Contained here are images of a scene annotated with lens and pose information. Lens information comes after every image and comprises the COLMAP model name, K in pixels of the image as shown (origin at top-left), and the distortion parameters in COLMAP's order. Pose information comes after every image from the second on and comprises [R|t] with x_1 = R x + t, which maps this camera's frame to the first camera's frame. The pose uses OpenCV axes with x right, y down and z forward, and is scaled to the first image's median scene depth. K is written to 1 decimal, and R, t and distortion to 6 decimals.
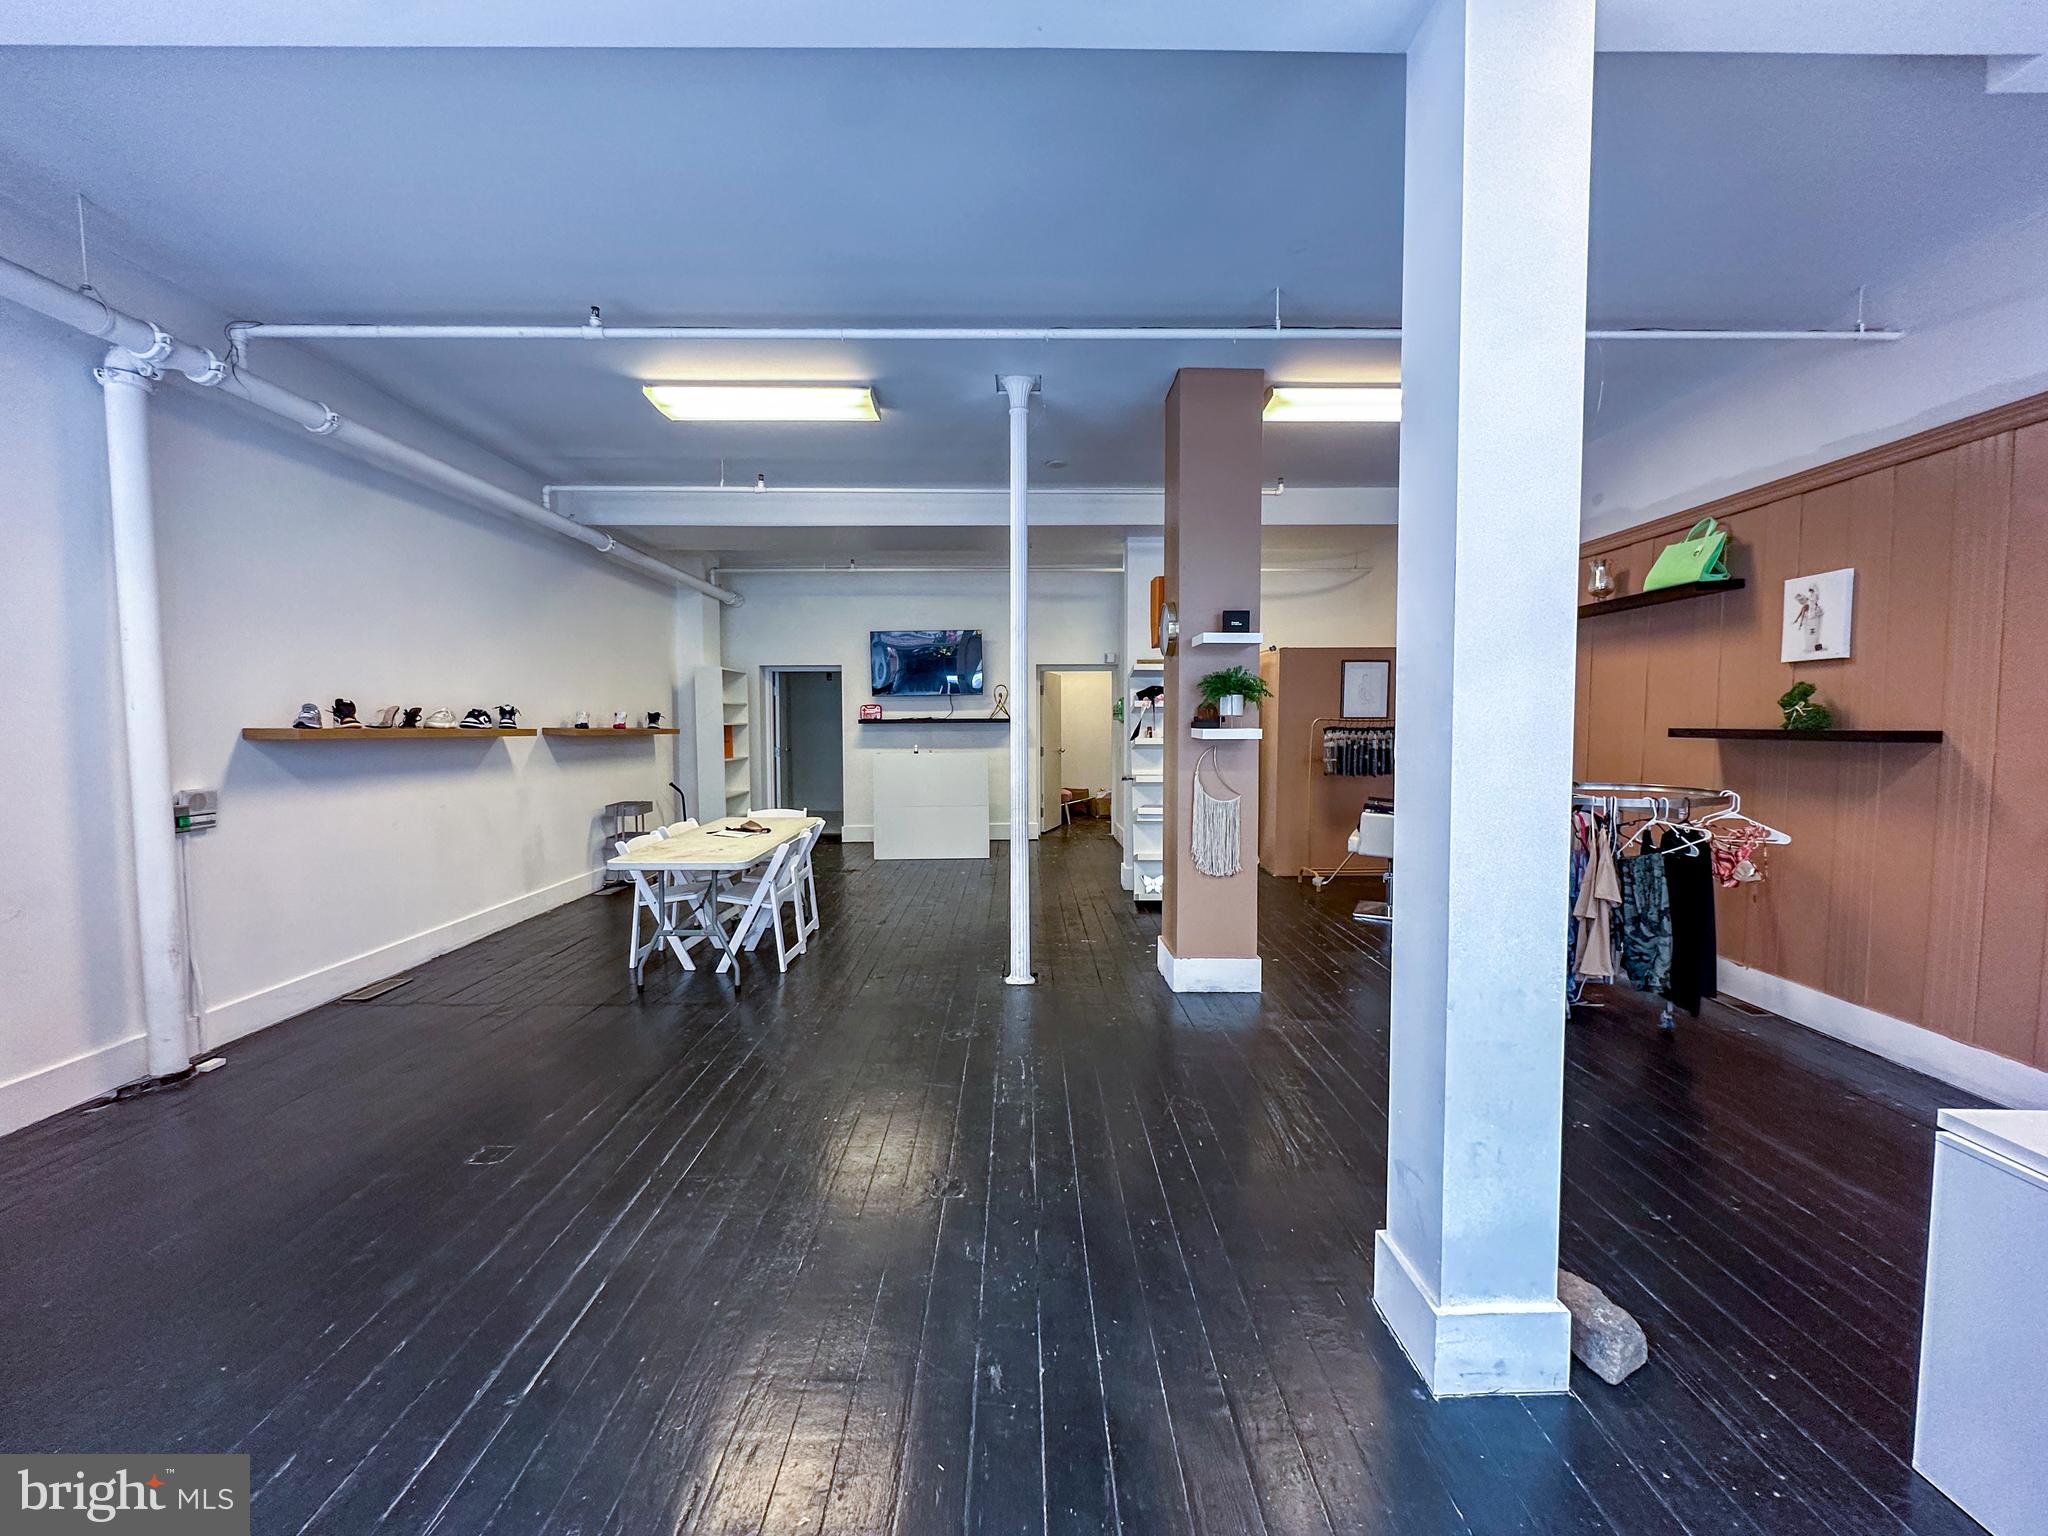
lens RADIAL K [[817.8, 0, 1014.3], [0, 817.8, 774.8], [0, 0, 1]] dist [0.000132, -0.000015]
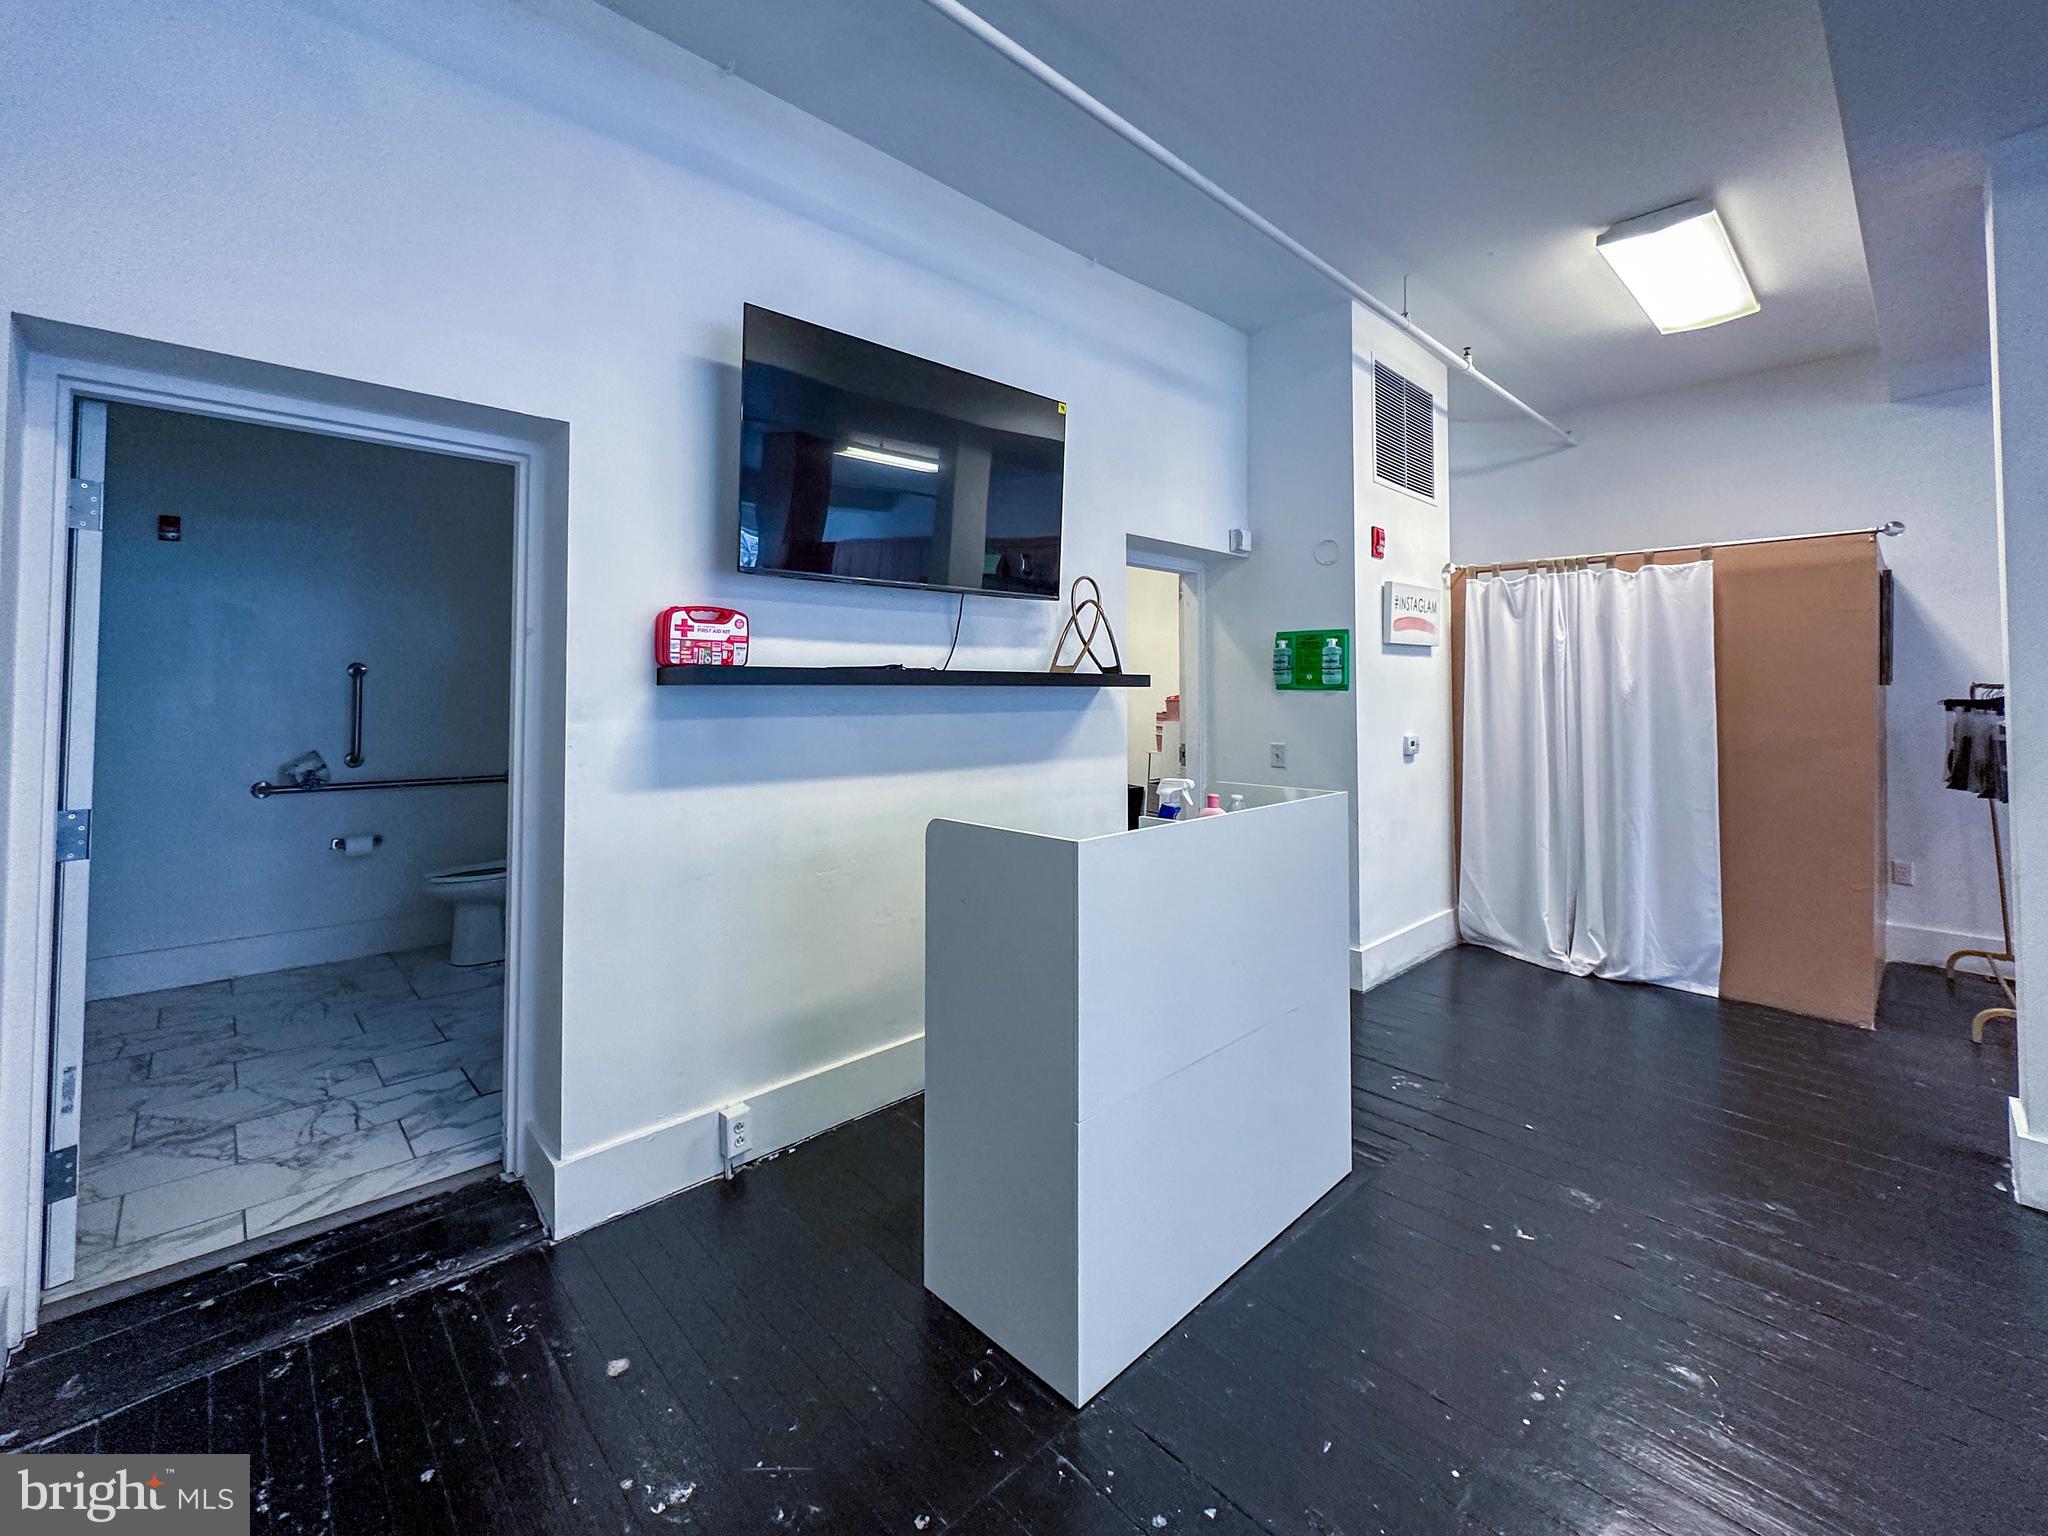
lens RADIAL K [[867.7, 0, 1020.4], [0, 867.7, 660.9], [0, 0, 1]] dist [-0.000552, -0.000033]
pose [[0.724666, 0.029348, 0.688475, -0.295281], [0.022400, 0.997561, -0.066102, -0.052794], [-0.688736, 0.063324, 0.722241, 0.782063]]
